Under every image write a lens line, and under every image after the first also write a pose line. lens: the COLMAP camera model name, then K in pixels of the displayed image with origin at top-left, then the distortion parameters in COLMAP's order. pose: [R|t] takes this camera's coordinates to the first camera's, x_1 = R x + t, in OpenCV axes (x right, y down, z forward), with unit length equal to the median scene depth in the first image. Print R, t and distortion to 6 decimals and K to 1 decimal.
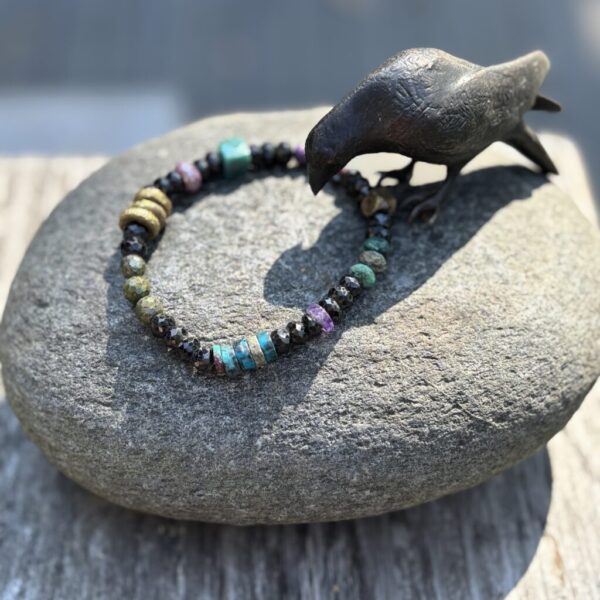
lens RADIAL K [[1045.3, 0, 300.0], [0, 1045.3, 300.0], [0, 0, 1]] dist [0.271019, -1.331410]
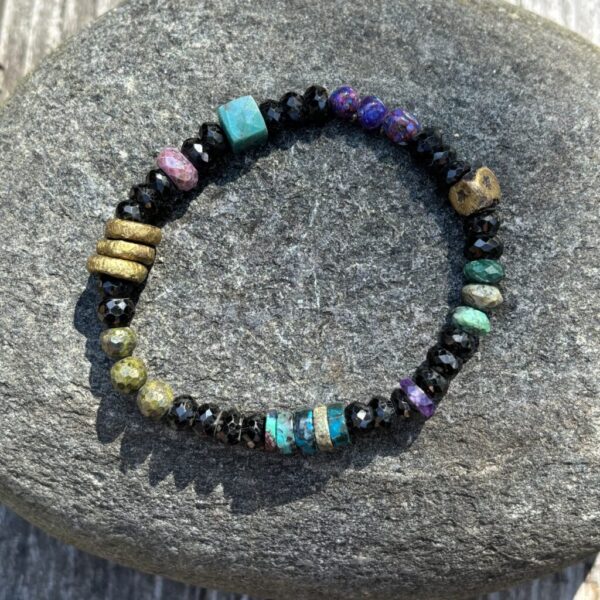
lens RADIAL K [[1045.3, 0, 300.0], [0, 1045.3, 300.0], [0, 0, 1]] dist [0.271019, -1.331410]
pose [[0.992711, 0.103035, -0.062524, 0.040254], [-0.054509, 0.846523, 0.529554, -0.446337], [0.107491, -0.522286, 0.845969, 0.423281]]
